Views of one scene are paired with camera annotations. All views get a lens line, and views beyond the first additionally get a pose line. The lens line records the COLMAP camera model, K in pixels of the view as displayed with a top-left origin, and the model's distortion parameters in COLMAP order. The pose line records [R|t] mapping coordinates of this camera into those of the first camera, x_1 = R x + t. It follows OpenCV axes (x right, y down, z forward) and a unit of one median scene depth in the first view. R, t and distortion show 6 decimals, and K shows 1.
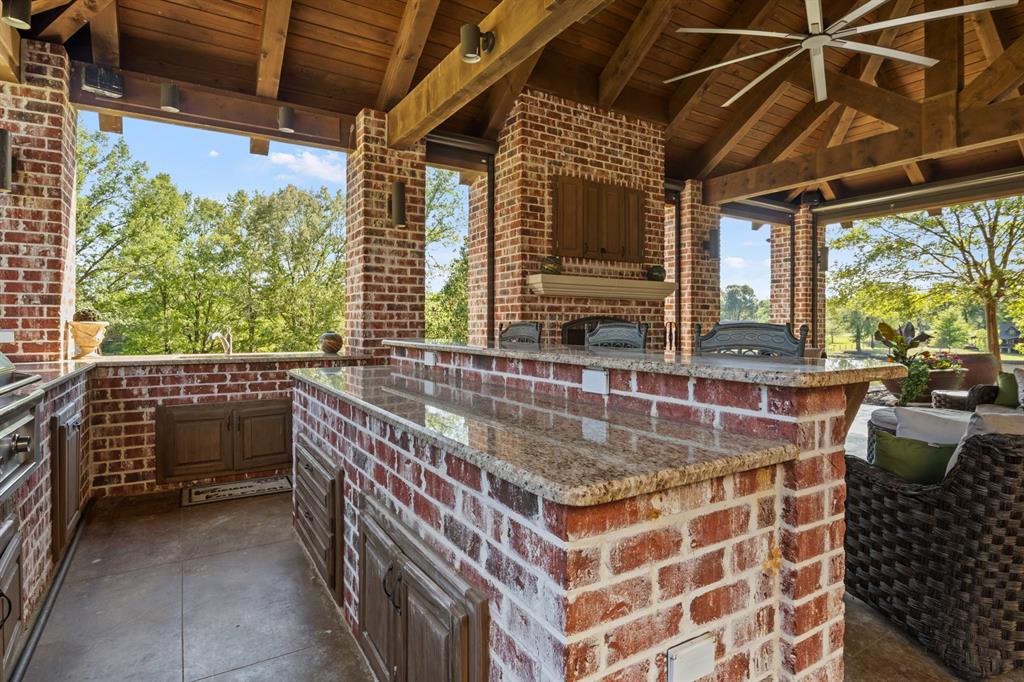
lens RADIAL K [[539.7, 0, 514.4], [0, 539.7, 323.8], [0, 0, 1]] dist [-0.008466, -0.000946]
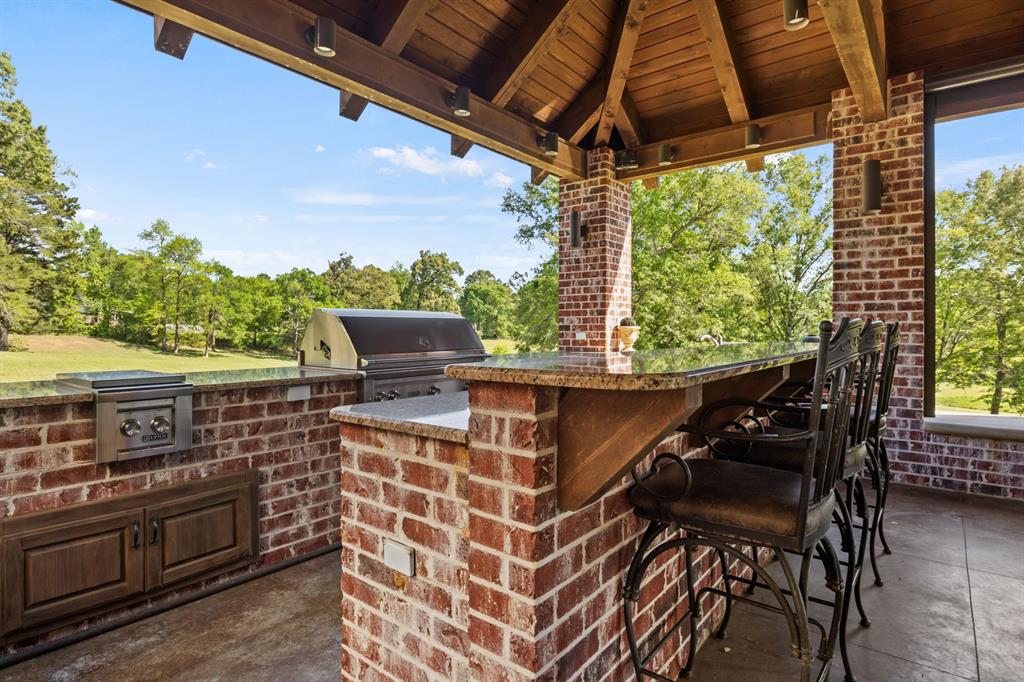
lens RADIAL K [[538.7, 0, 514.1], [0, 538.7, 330.3], [0, 0, 1]] dist [-0.007378, -0.001046]
pose [[0.334455, -0.001049, -0.942411, 0.355440], [0.003202, 0.999995, 0.000023, 0.004262], [0.942406, -0.003025, 0.334457, 0.161342]]
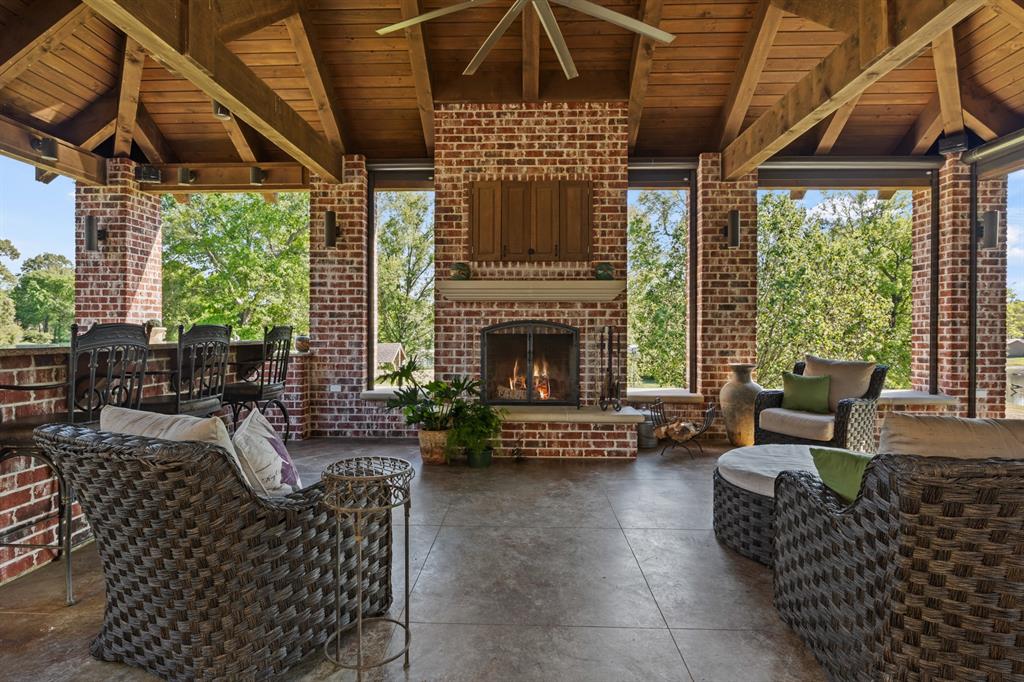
lens RADIAL K [[542.1, 0, 510.7], [0, 542.1, 335.7], [0, 0, 1]] dist [-0.007123, -0.000670]
pose [[0.832794, 0.002674, -0.553576, 0.710279], [0.000955, 0.999980, 0.006267, 0.007939], [0.553582, -0.005747, 0.832775, 0.190342]]
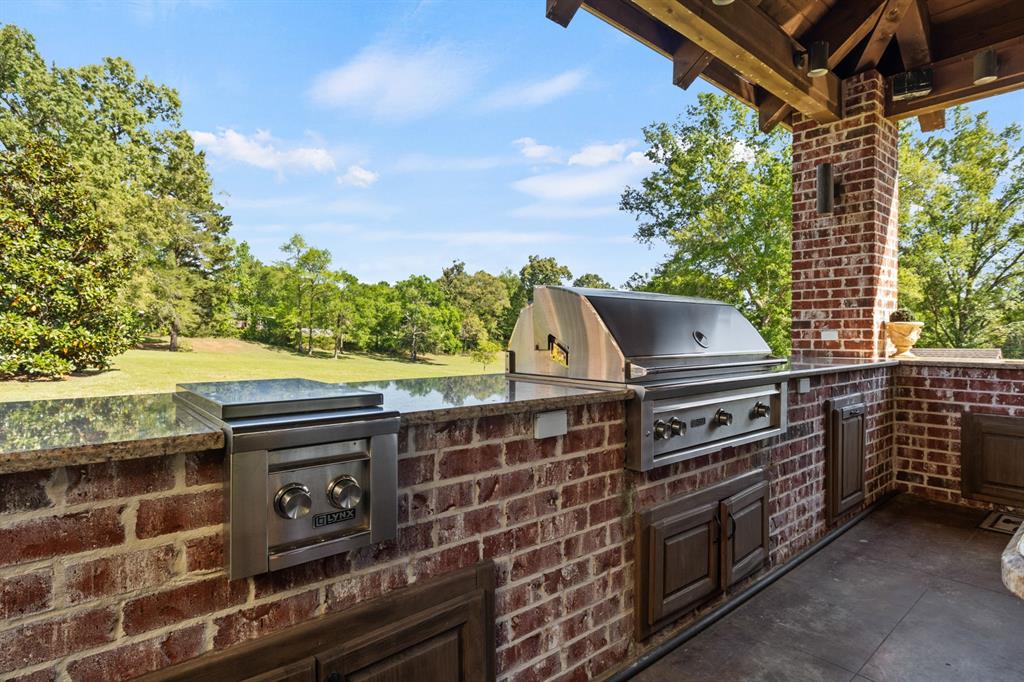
lens RADIAL K [[535.9, 0, 512.1], [0, 535.9, 338.2], [0, 0, 1]] dist [-0.008920, 0.000830]
pose [[0.140744, 0.005773, -0.990029, 0.089357], [0.000902, 0.999982, 0.005959, 0.015088], [0.990046, -0.001732, 0.140736, 0.078082]]
